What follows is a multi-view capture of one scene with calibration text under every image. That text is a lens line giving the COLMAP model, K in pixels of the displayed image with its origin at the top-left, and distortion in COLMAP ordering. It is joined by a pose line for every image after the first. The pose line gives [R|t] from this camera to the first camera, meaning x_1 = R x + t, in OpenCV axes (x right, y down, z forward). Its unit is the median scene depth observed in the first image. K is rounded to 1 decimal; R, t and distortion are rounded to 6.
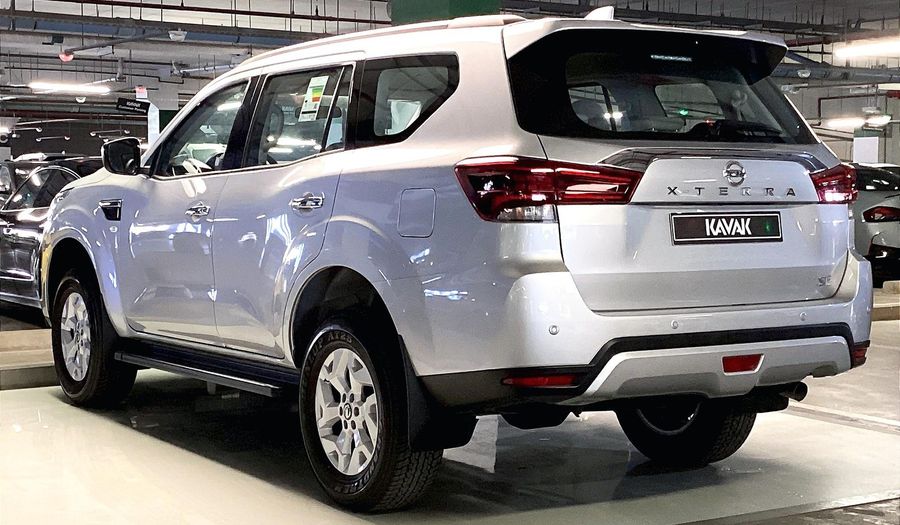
lens RADIAL K [[1555.5, 0, 450.0], [0, 1555.5, 262.5], [0, 0, 1]] dist [-0.033922, -0.010459]
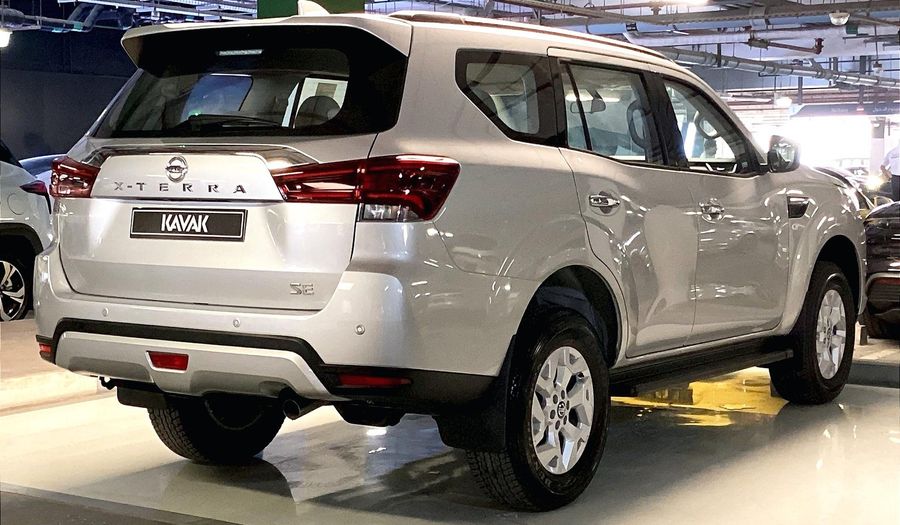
lens RADIAL K [[1555.5, 0, 450.0], [0, 1555.5, 262.5], [0, 0, 1]] dist [-0.033922, -0.010459]
pose [[0.368288, 0.052172, -0.928247, 1.160675], [-0.052667, 0.997992, 0.035196, -0.041653], [0.928219, 0.035925, 0.370296, 0.791485]]
